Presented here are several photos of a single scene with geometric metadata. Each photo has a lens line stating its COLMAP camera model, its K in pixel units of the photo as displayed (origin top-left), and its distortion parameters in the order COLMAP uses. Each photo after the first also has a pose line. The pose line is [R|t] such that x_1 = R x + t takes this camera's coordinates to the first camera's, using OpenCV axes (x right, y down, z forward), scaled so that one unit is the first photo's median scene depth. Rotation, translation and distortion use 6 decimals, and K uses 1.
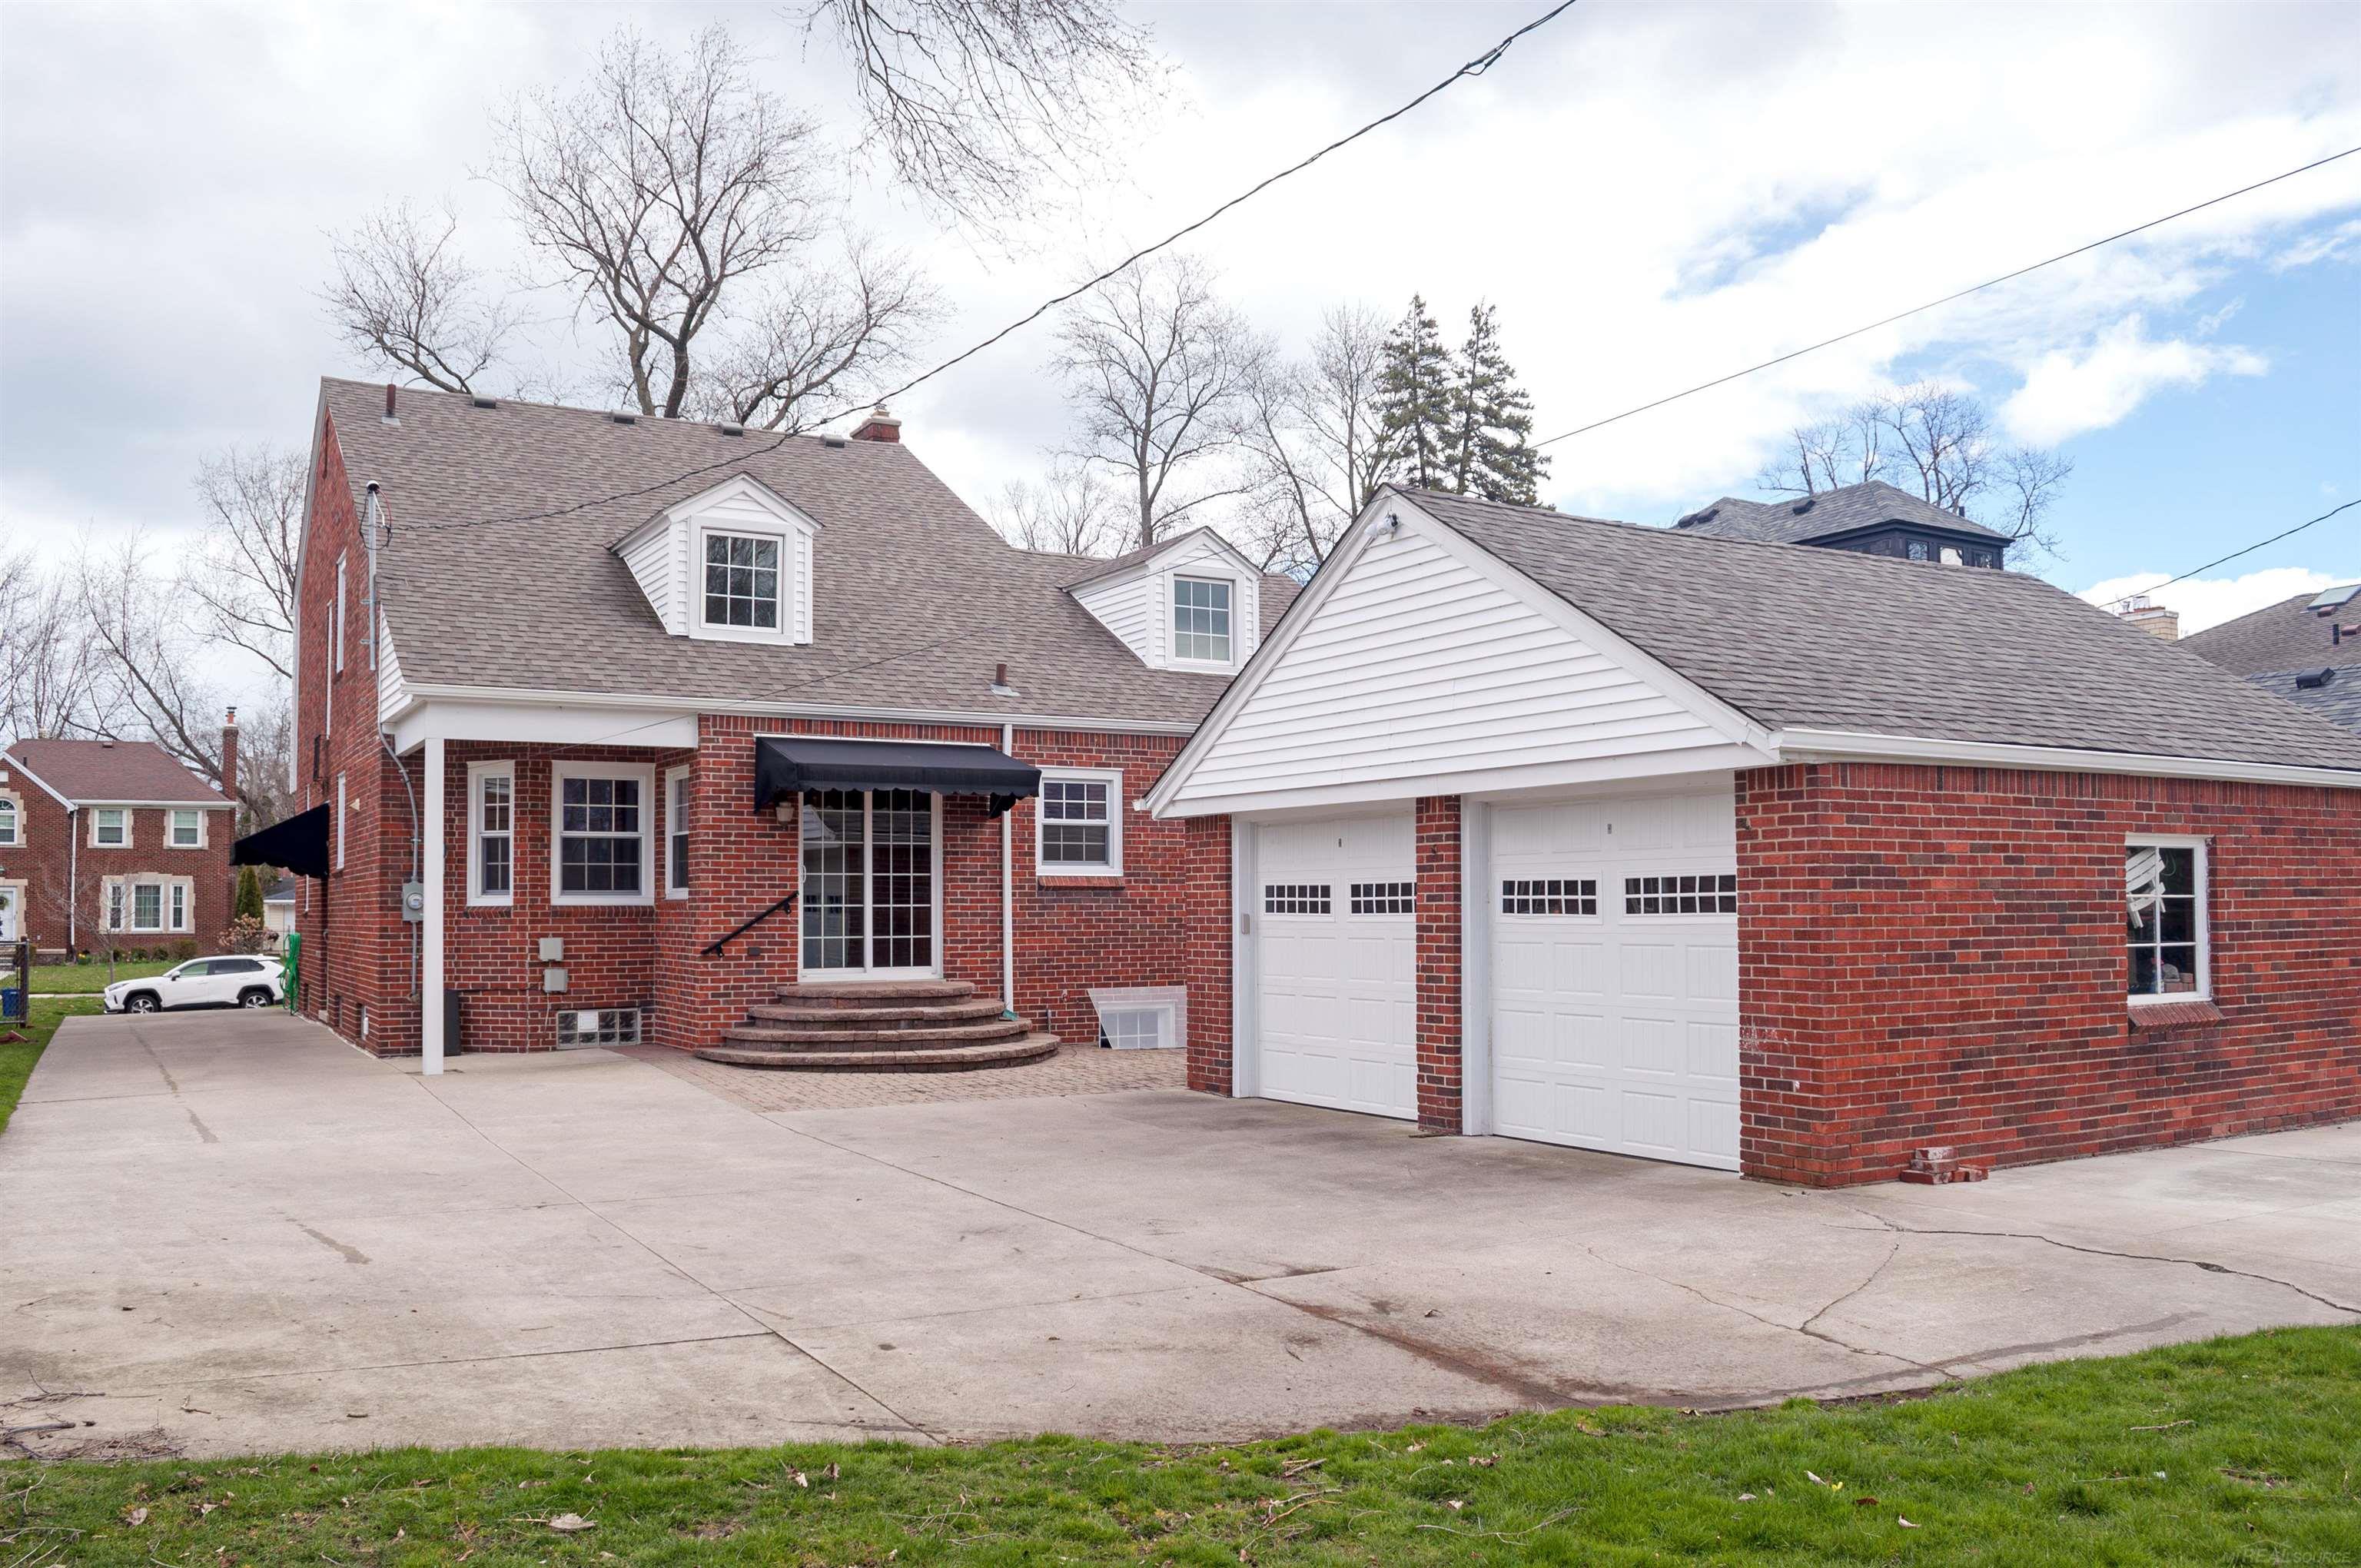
lens RADIAL K [[1864.2, 0, 1181.2], [0, 1864.2, 846.1], [0, 0, 1]] dist [-0.079365, -0.001332]
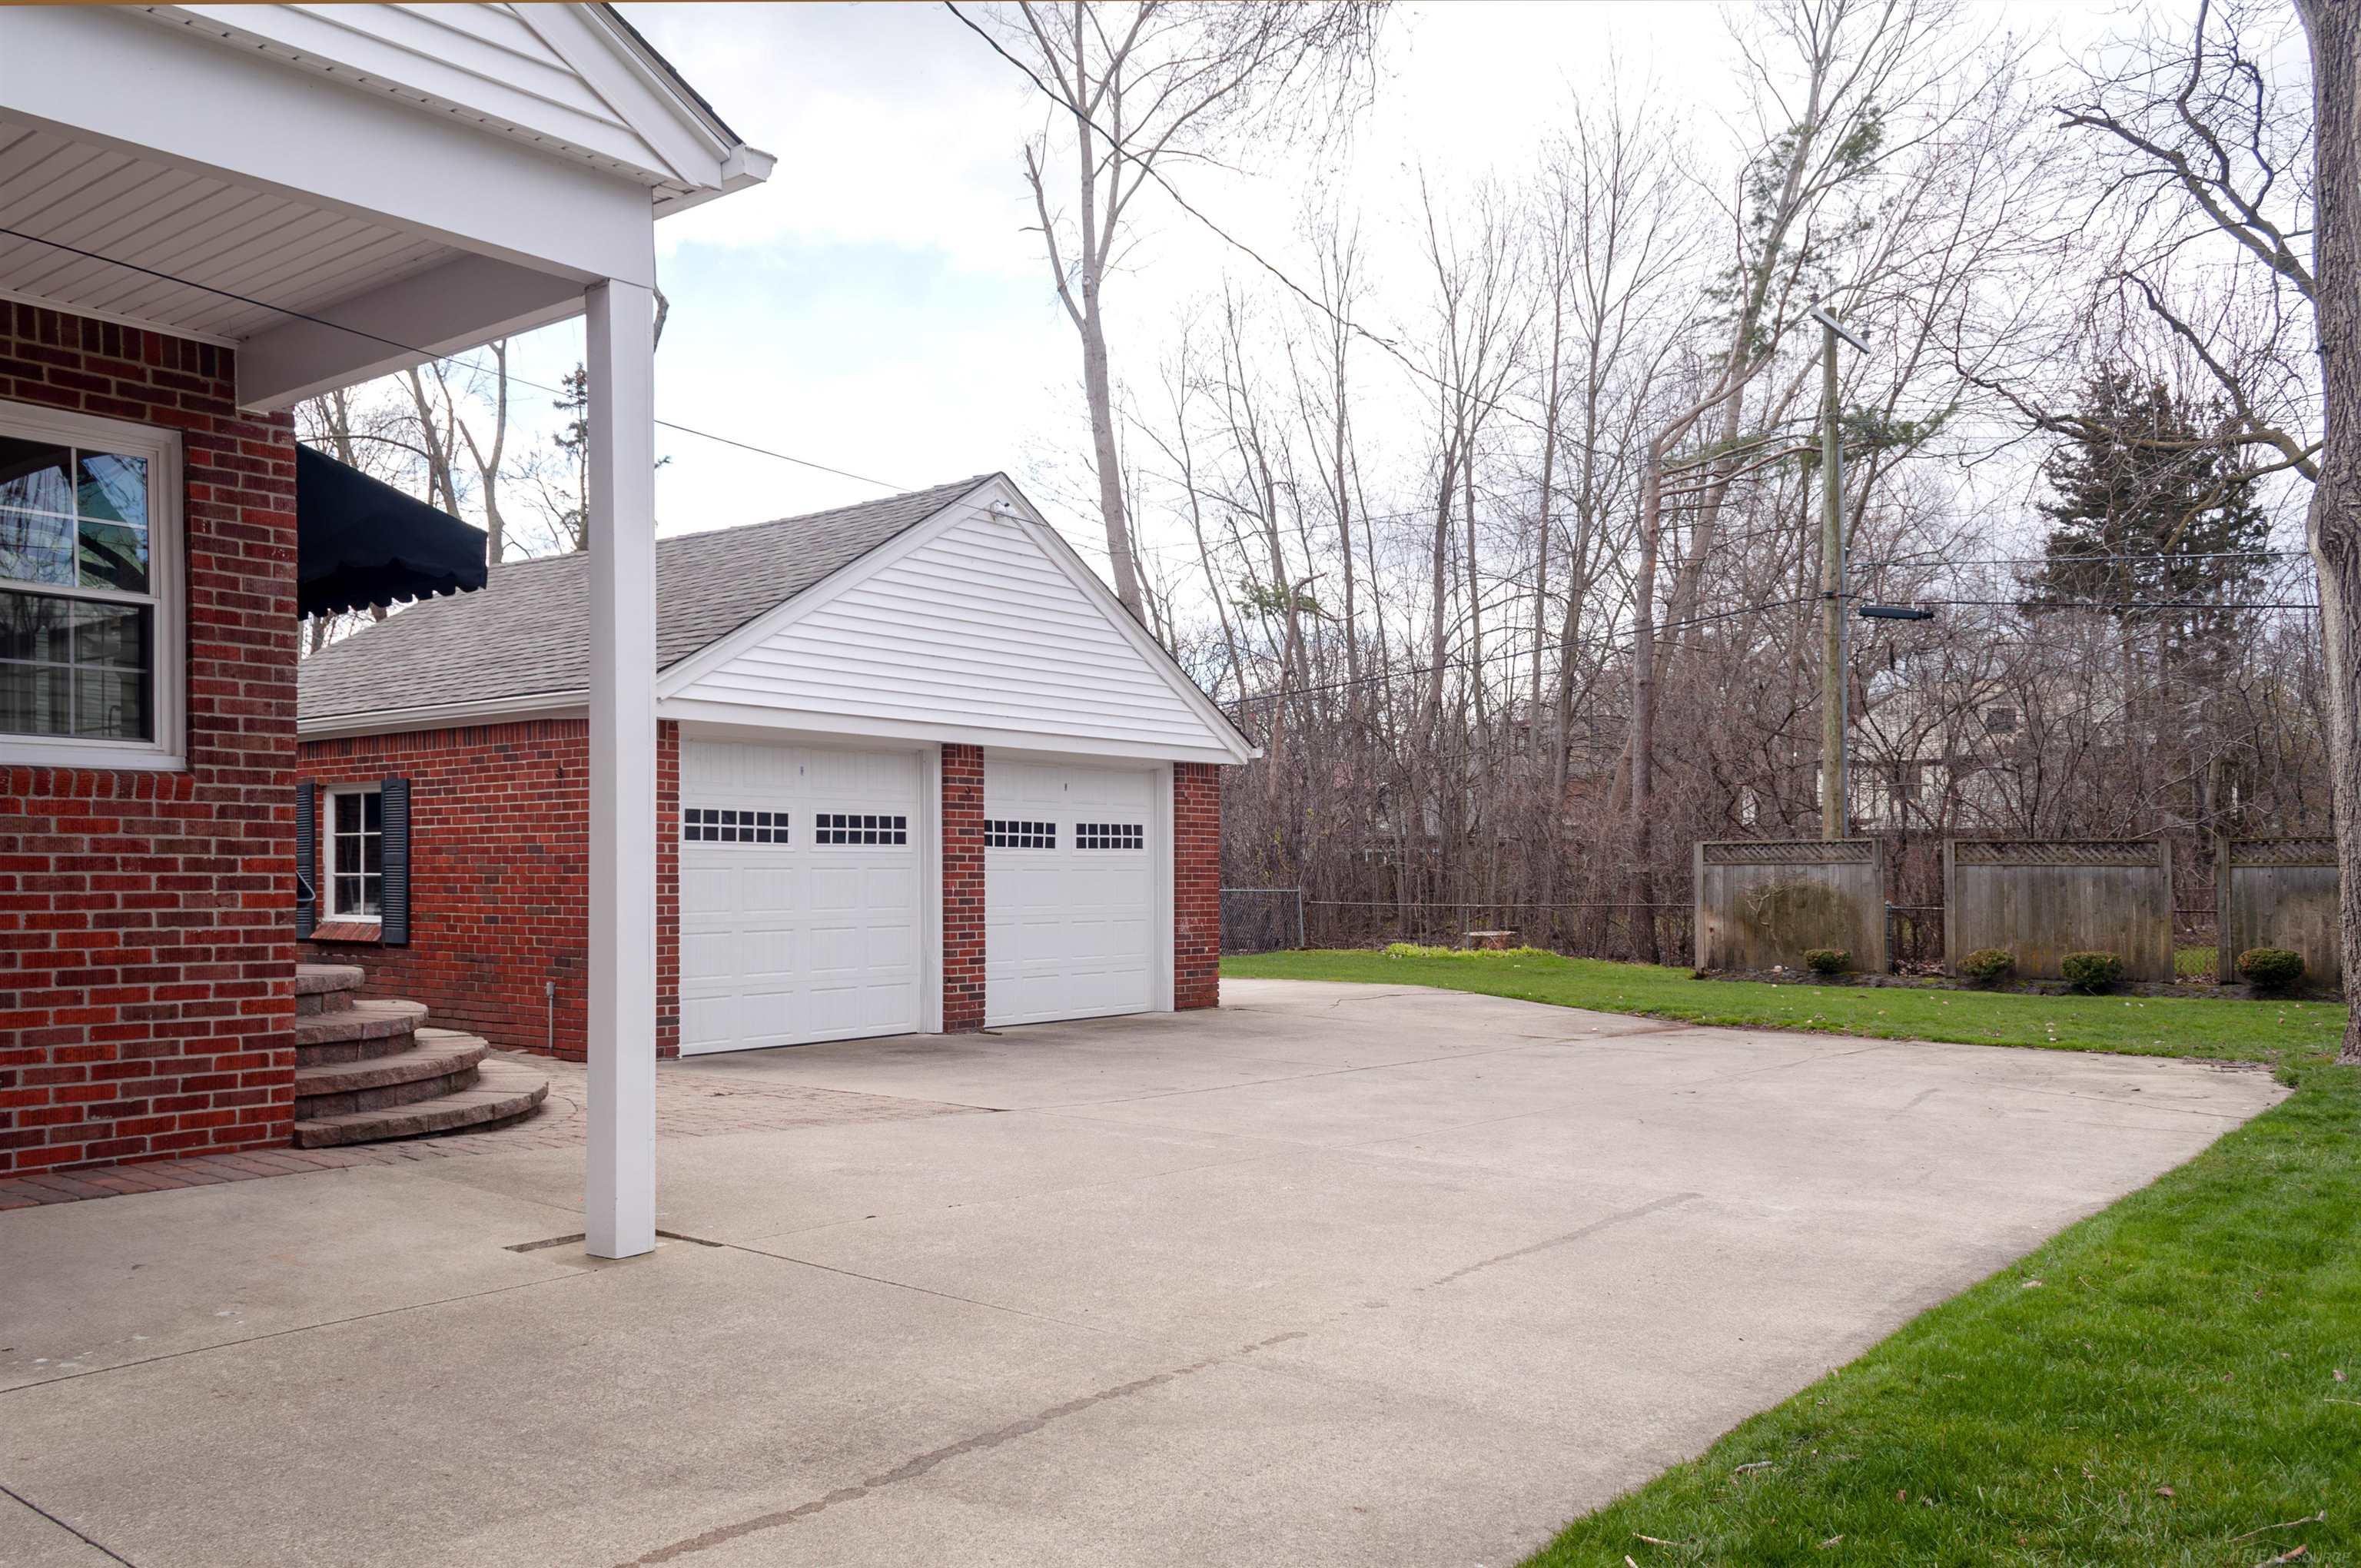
lens RADIAL K [[1829.7, 0, 1117.3], [0, 1829.7, 826.7], [0, 0, 1]] dist [-0.001579, 0.003898]
pose [[-0.354555, 0.003482, 0.935029, -0.679091], [-0.051865, 0.998380, -0.023385, 0.032359], [-0.933595, -0.056787, -0.353800, 0.926413]]
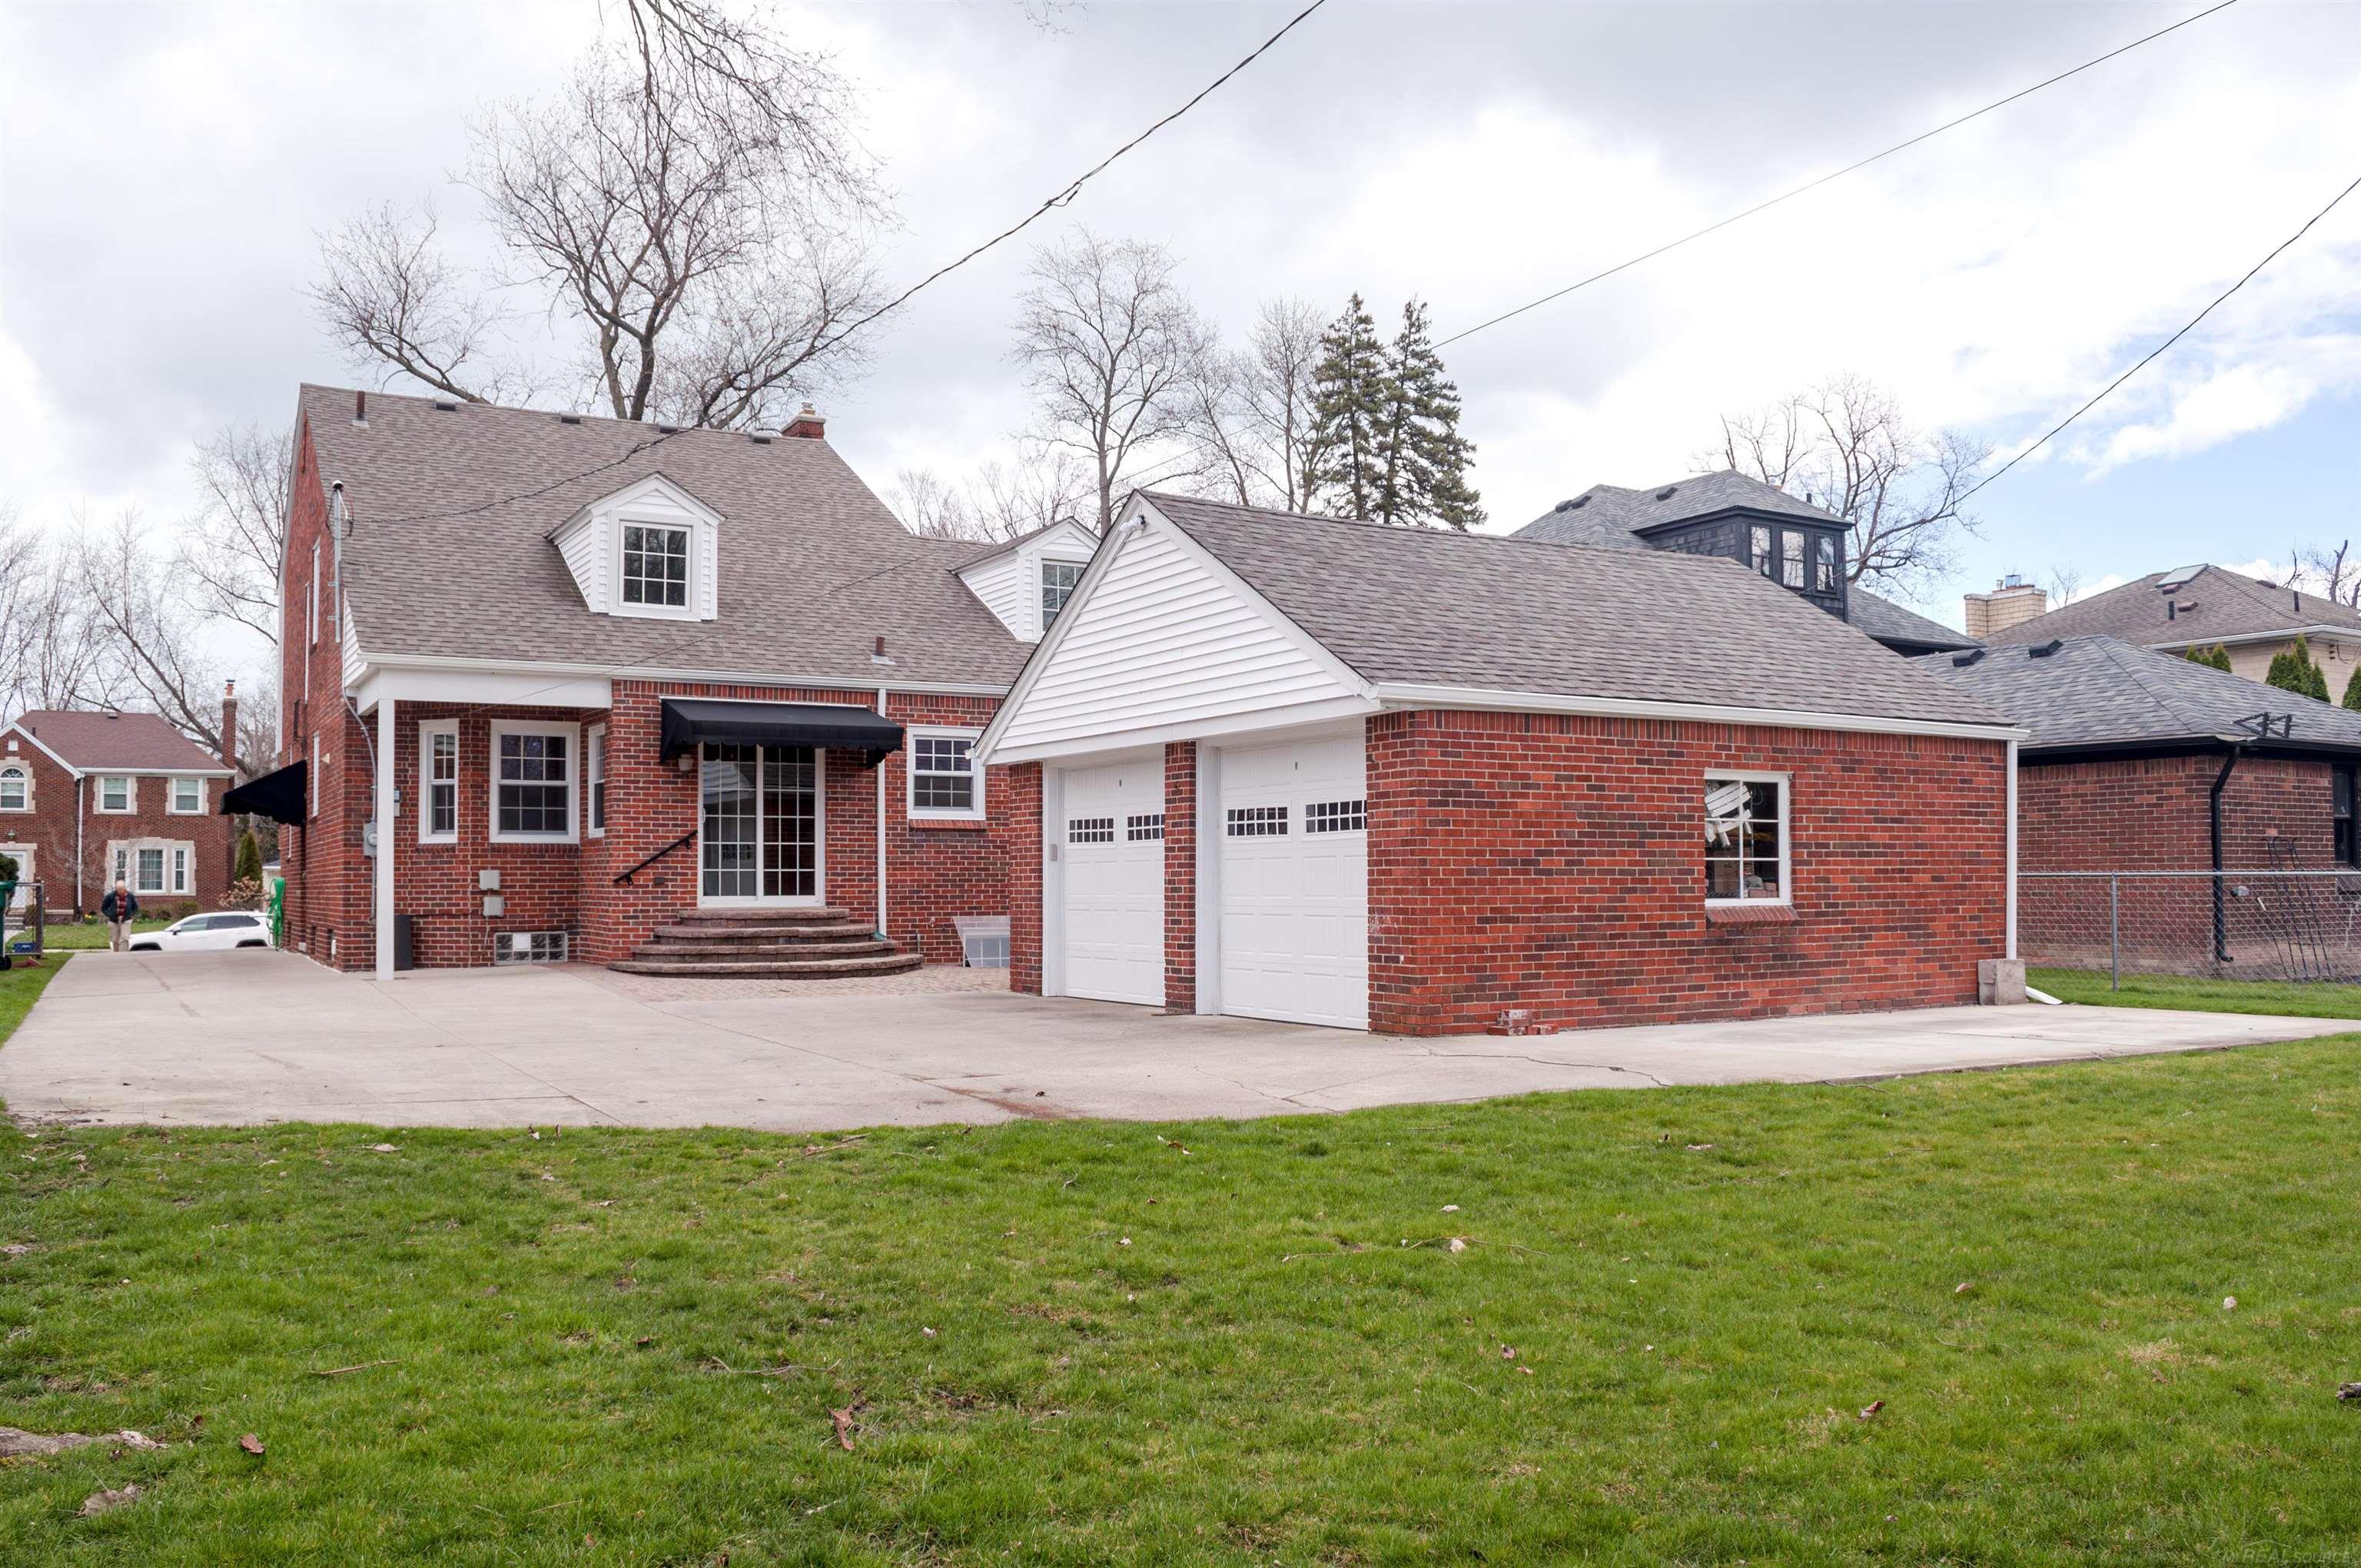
lens RADIAL K [[1849.3, 0, 1181.4], [0, 1849.3, 837.3], [0, 0, 1]] dist [-0.078101, -0.000770]
pose [[0.999999, 0.000559, 0.001352, 0.096702], [-0.000570, 0.999961, 0.008868, 0.017994], [-0.001347, -0.008869, 0.999960, -0.162847]]
